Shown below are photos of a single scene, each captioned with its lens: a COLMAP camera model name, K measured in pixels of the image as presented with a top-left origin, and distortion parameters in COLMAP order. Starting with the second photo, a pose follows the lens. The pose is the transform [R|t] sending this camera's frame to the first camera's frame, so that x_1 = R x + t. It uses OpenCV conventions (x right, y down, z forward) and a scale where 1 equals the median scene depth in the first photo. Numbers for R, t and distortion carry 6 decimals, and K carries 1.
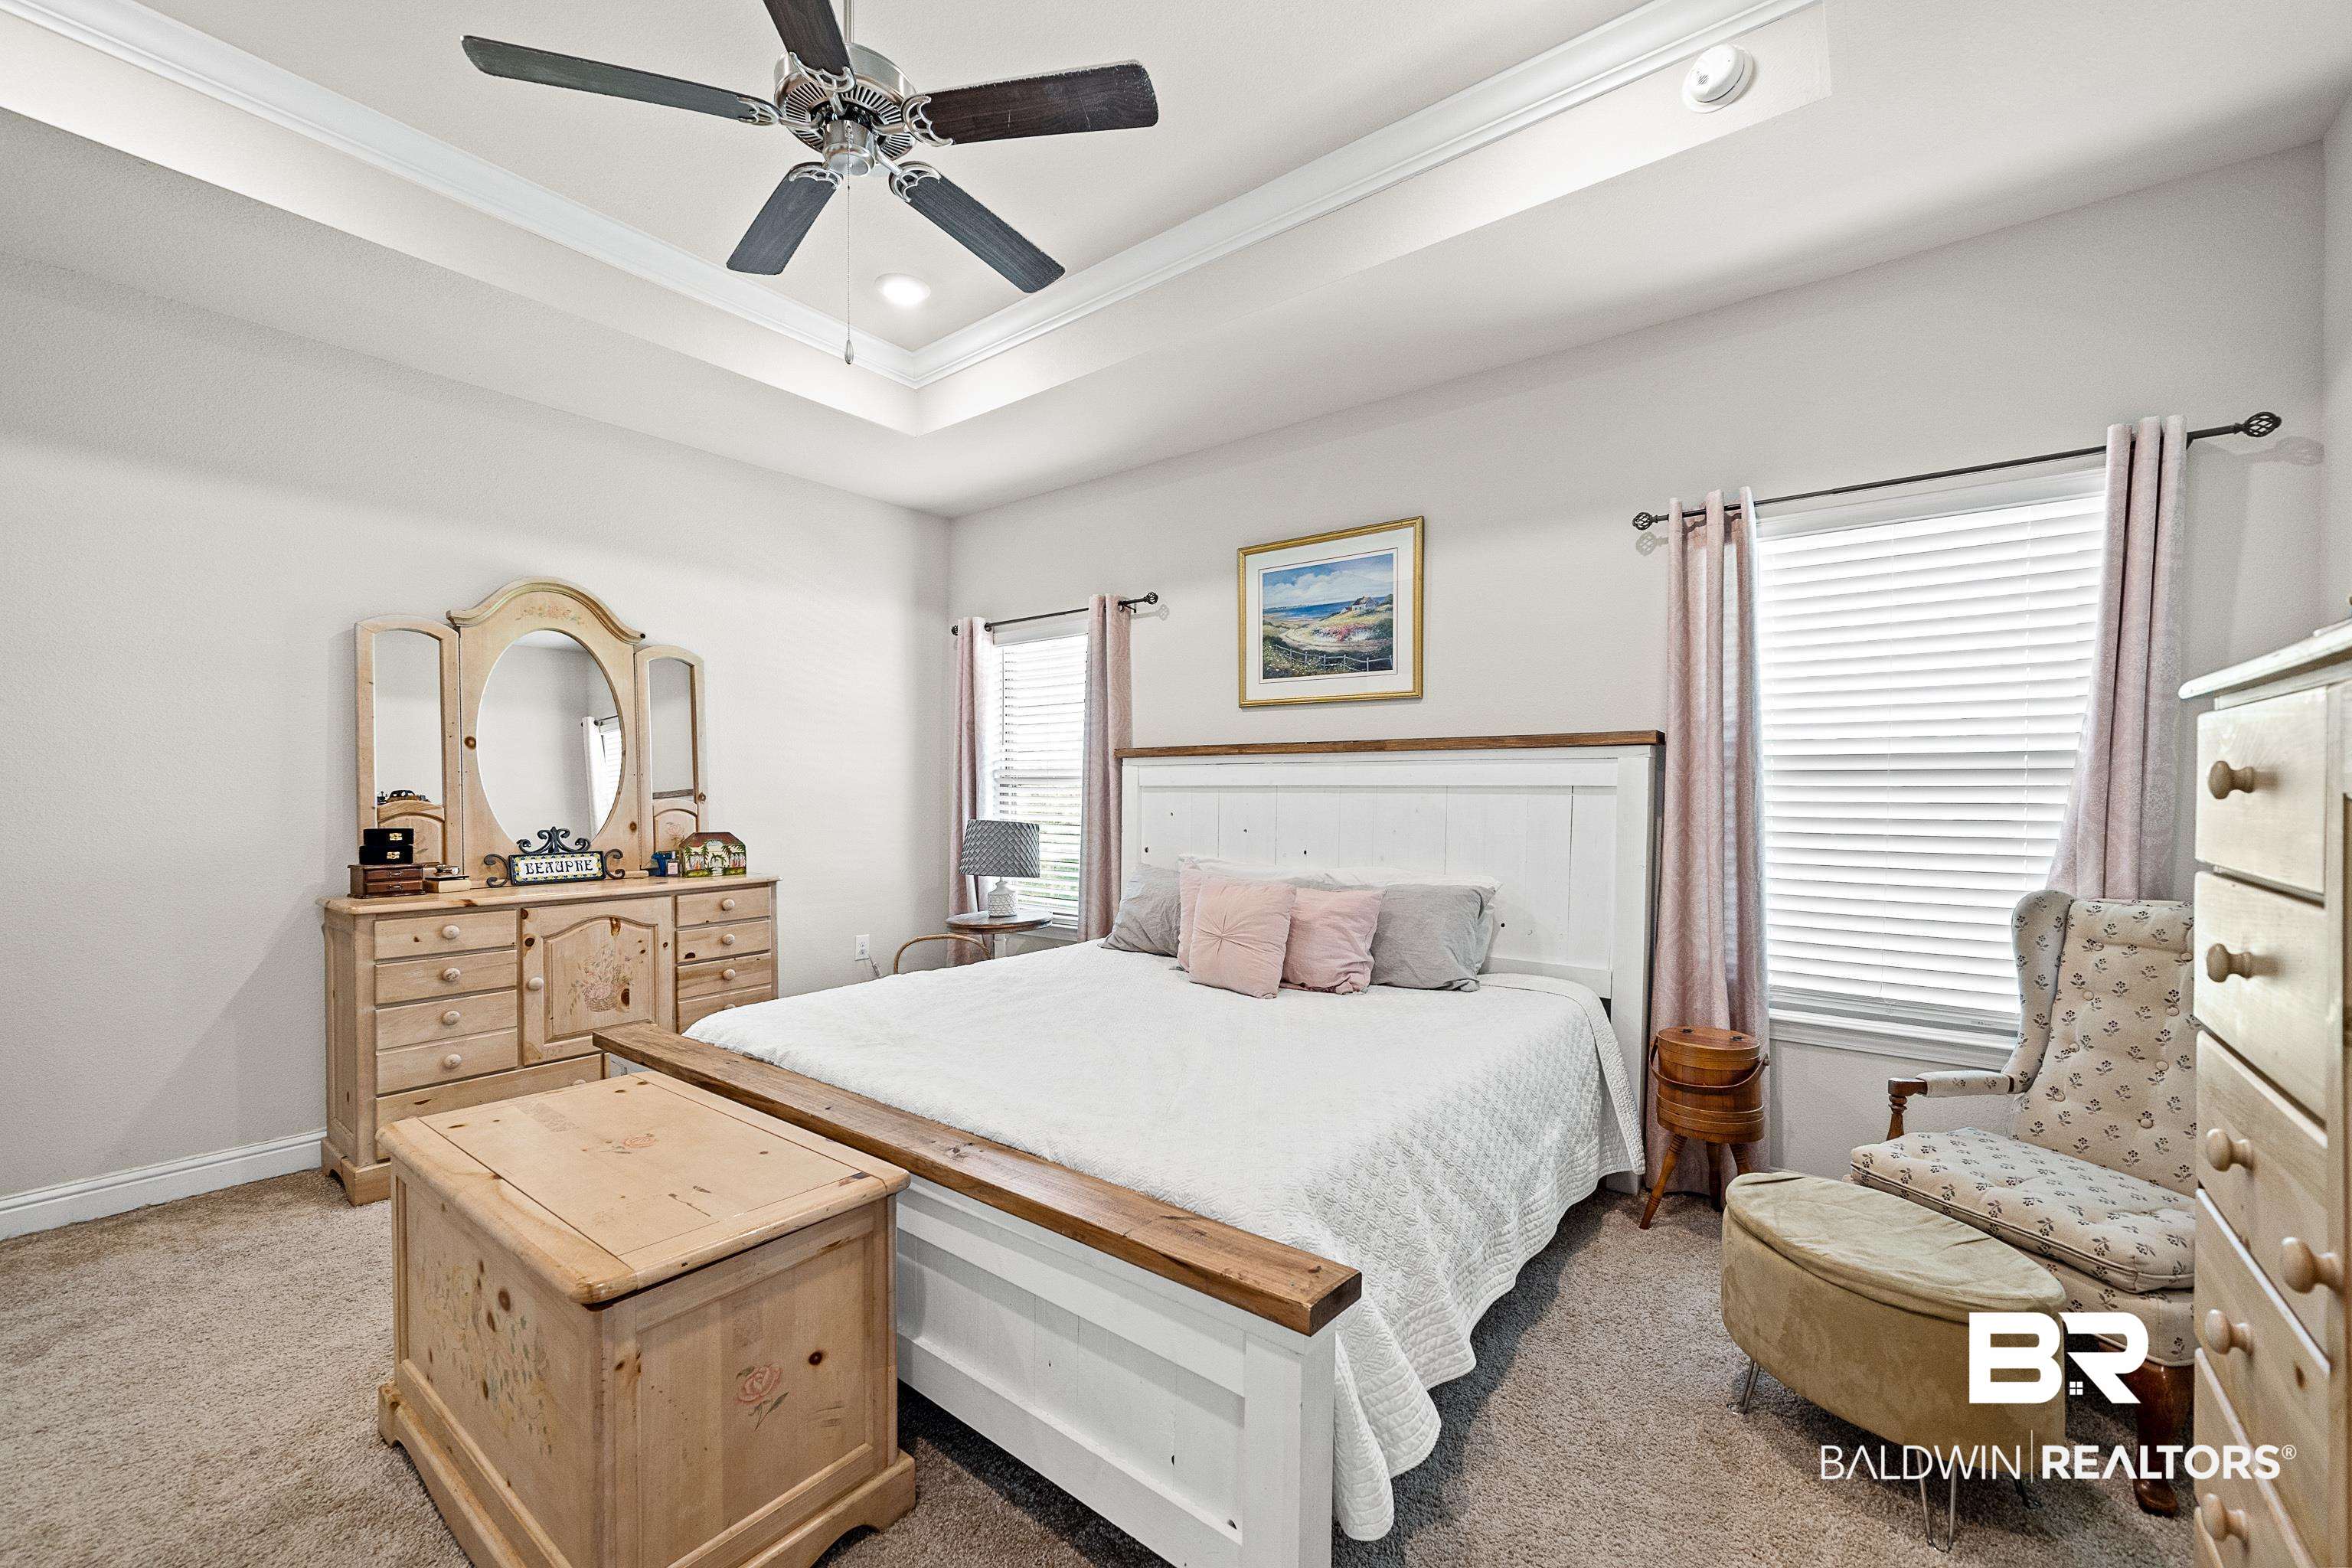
lens RADIAL K [[946.3, 0, 1169.7], [0, 946.3, 793.5], [0, 0, 1]] dist [-0.000737, 0.000170]
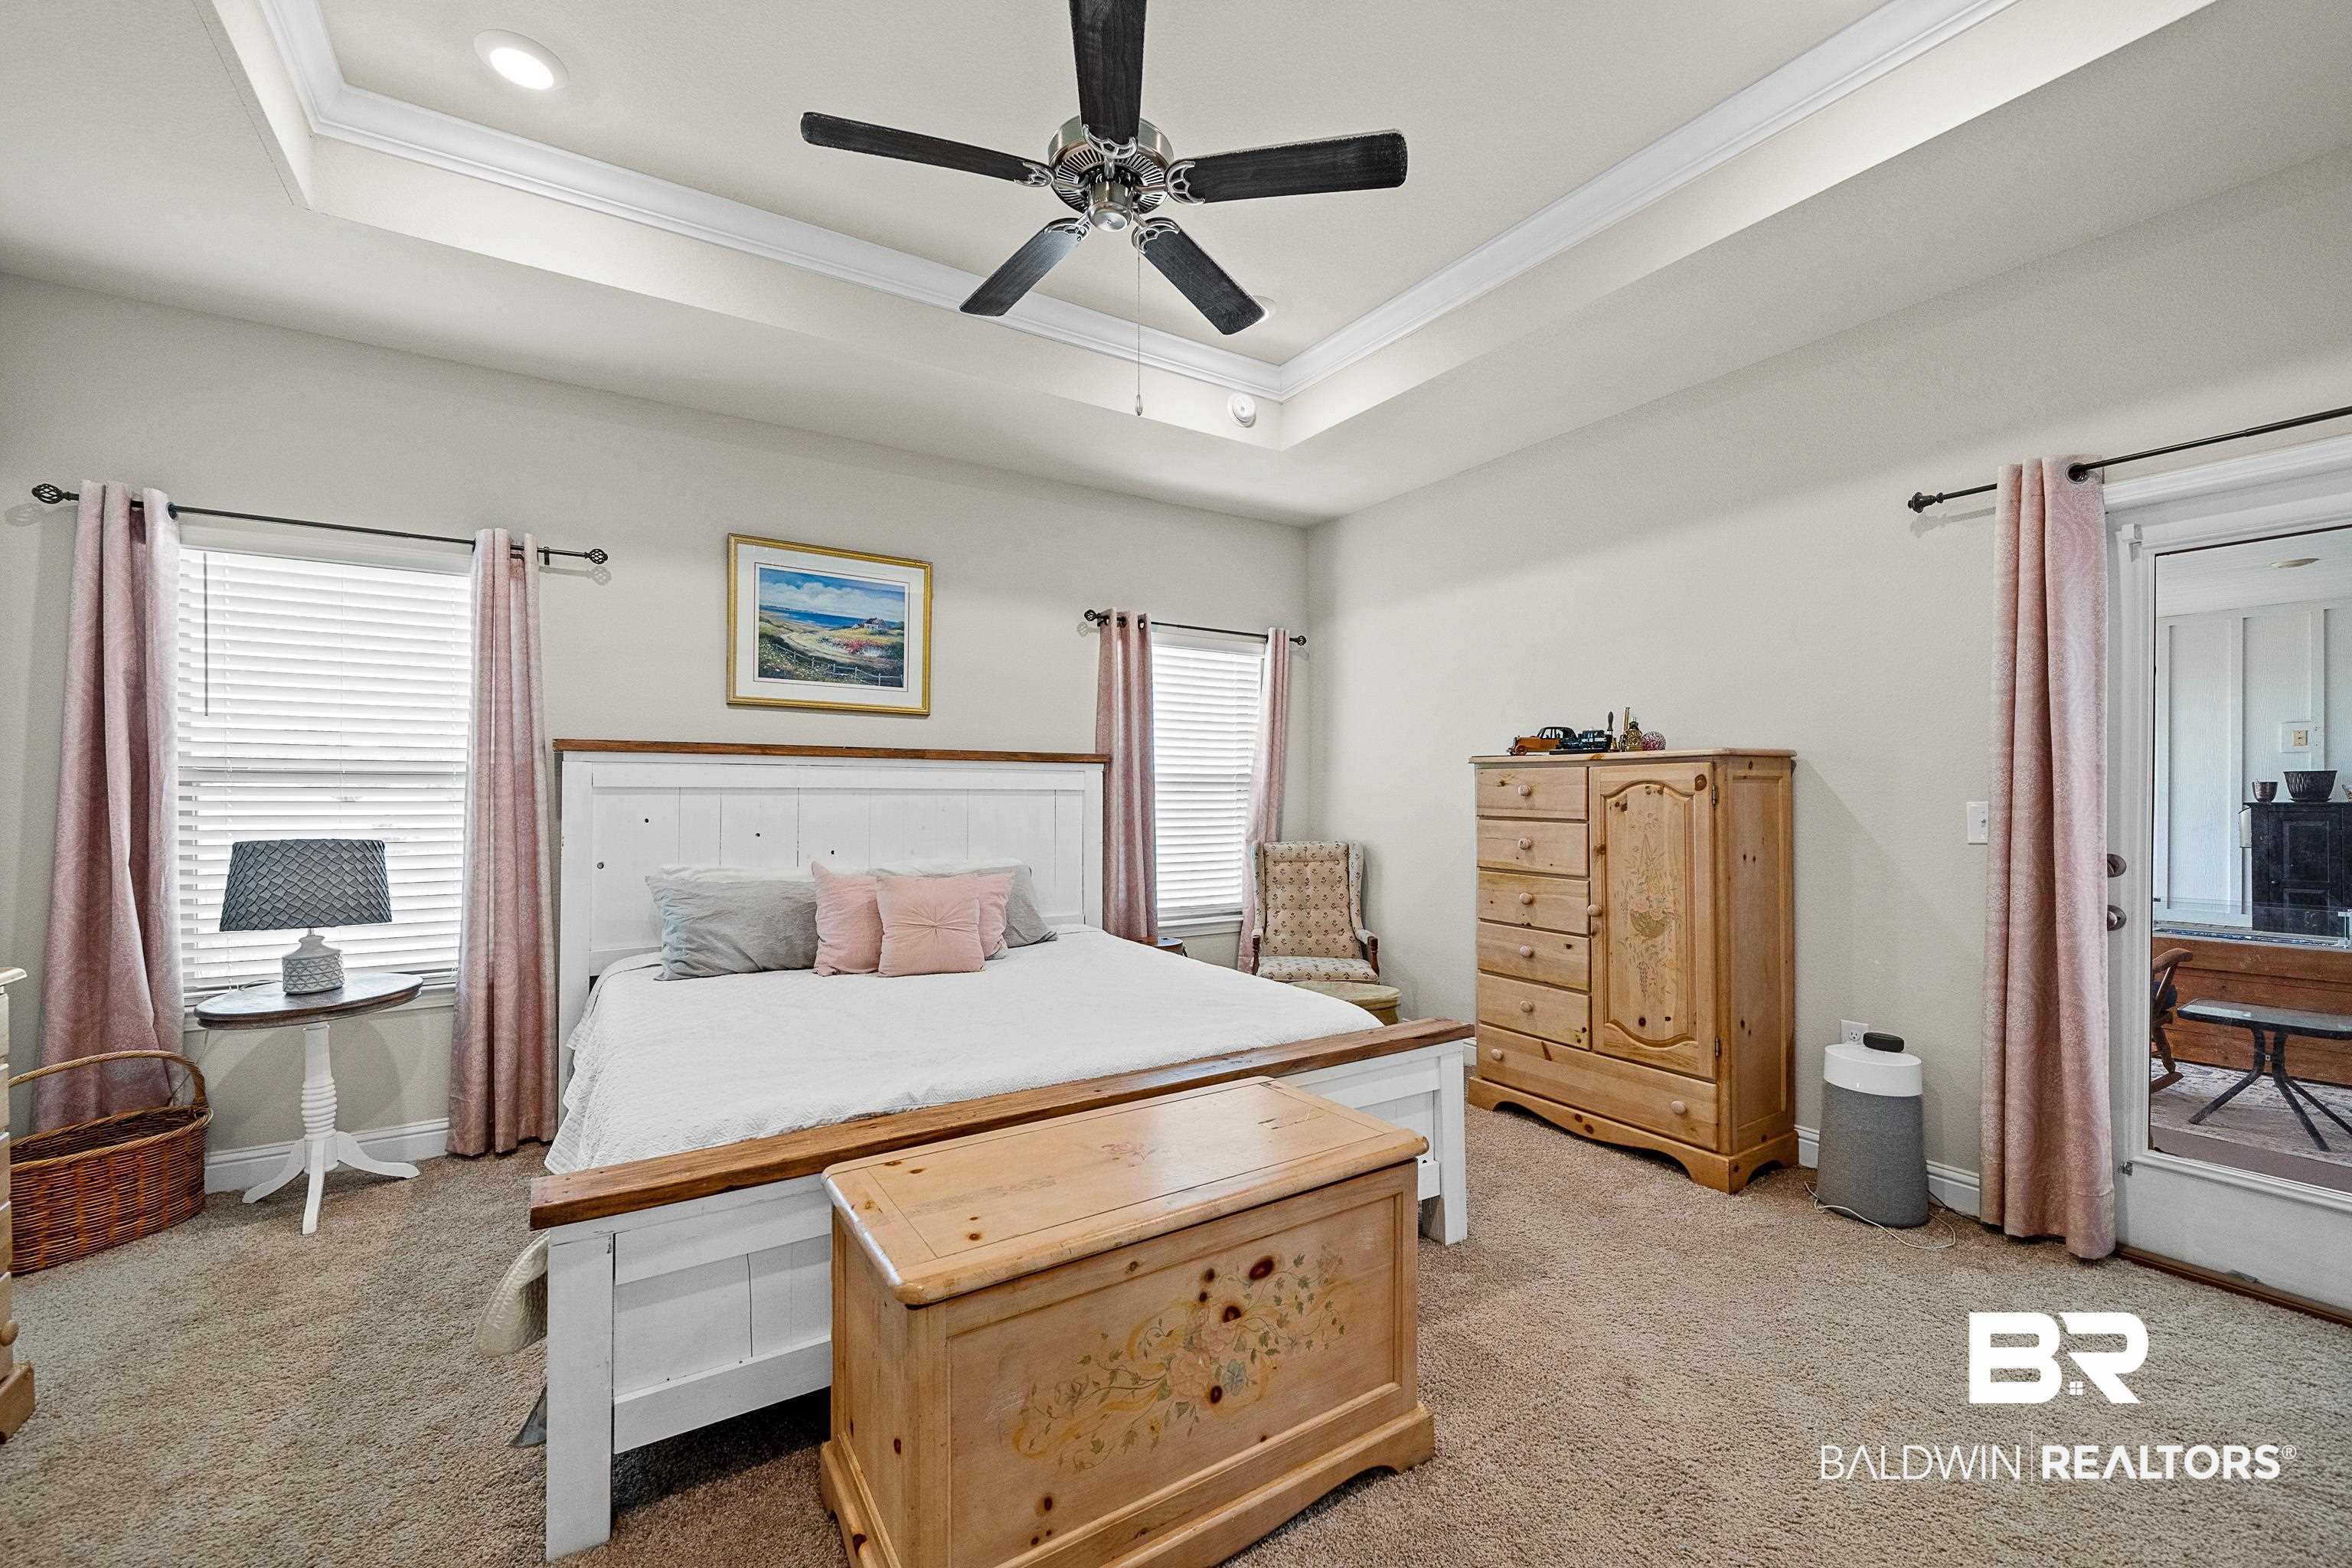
lens RADIAL K [[946.3, 0, 1171.0], [0, 946.3, 791.5], [0, 0, 1]] dist [-0.000737, 0.000170]
pose [[0.330737, 0.002271, 0.943720, -0.726076], [0.001934, 0.999993, -0.003085, -0.000552], [-0.943721, 0.002846, 0.330731, 0.308233]]
